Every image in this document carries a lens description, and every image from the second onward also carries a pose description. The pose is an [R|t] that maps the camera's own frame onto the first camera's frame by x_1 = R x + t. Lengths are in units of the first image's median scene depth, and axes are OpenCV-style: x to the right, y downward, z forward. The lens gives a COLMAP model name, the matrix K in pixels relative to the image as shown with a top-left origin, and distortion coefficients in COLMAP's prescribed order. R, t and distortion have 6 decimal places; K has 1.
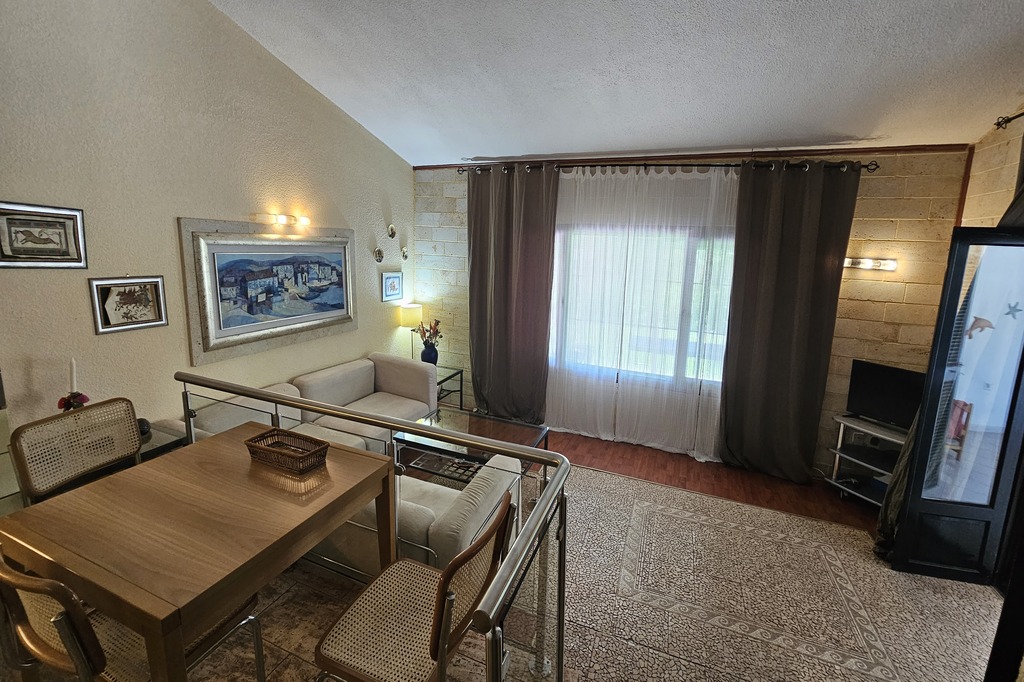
lens RADIAL K [[423.4, 0, 519.9], [0, 423.4, 311.0], [0, 0, 1]] dist [-0.004407, 0.001576]
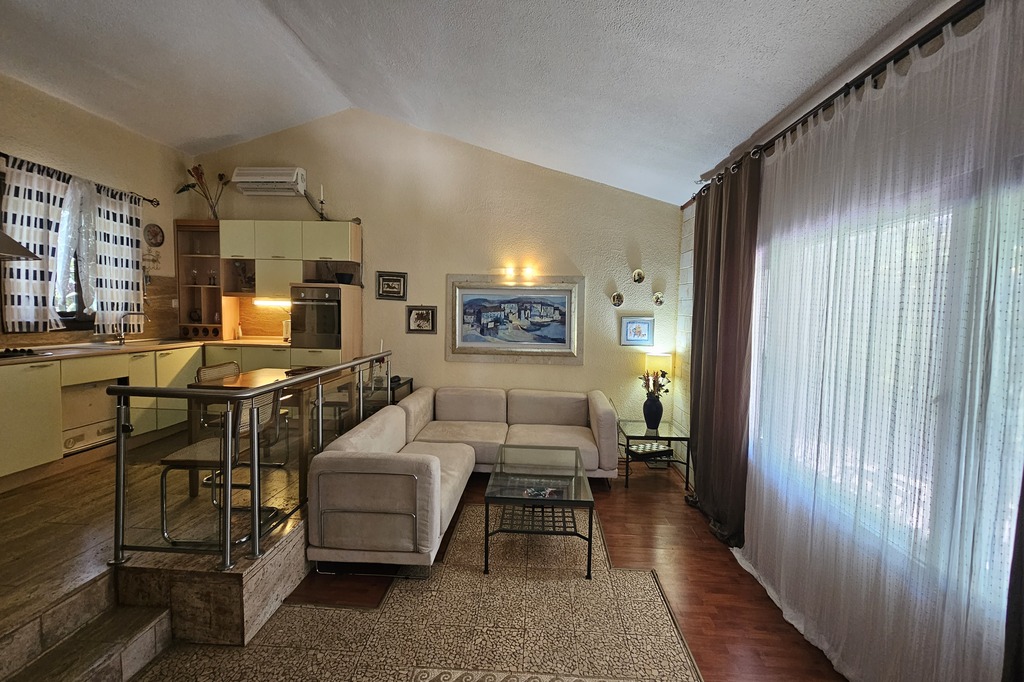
lens RADIAL K [[423.4, 0, 519.0], [0, 423.4, 333.9], [0, 0, 1]] dist [-0.004407, 0.001576]
pose [[0.310624, 0.022761, -0.950260, 0.872022], [-0.152208, 0.988004, -0.026089, 0.023748], [0.938267, 0.152741, 0.310362, 0.695355]]
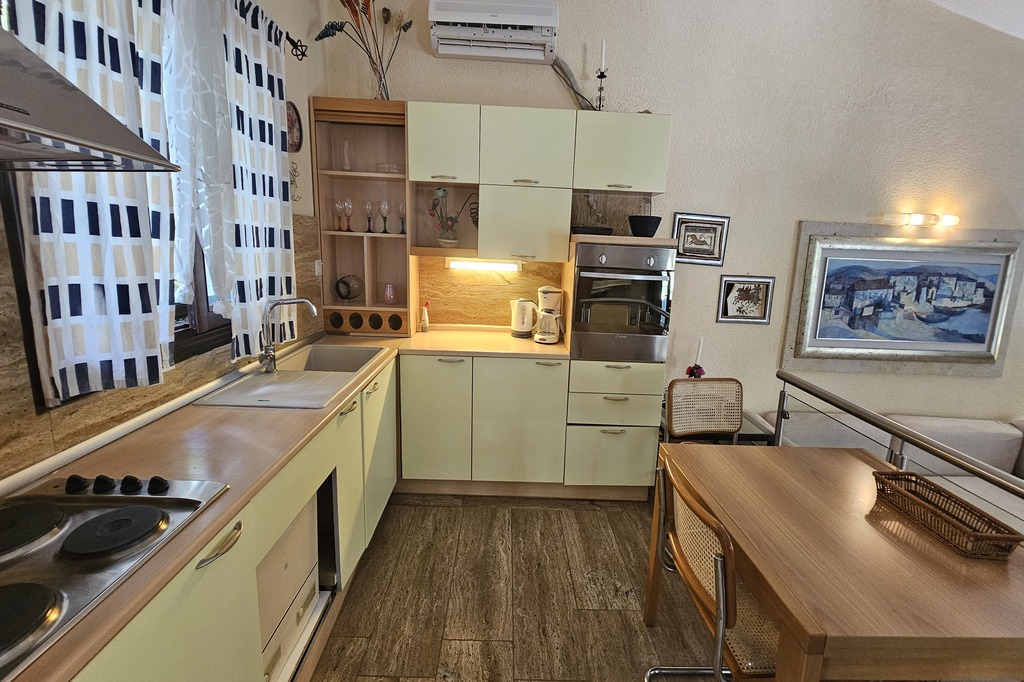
lens RADIAL K [[423.4, 0, 512.9], [0, 423.4, 317.0], [0, 0, 1]] dist [-0.004407, 0.001576]
pose [[0.383141, 0.137456, -0.913405, -0.108816], [-0.163732, 0.983313, 0.079296, 0.032553], [0.909063, 0.119172, 0.399253, 0.002153]]
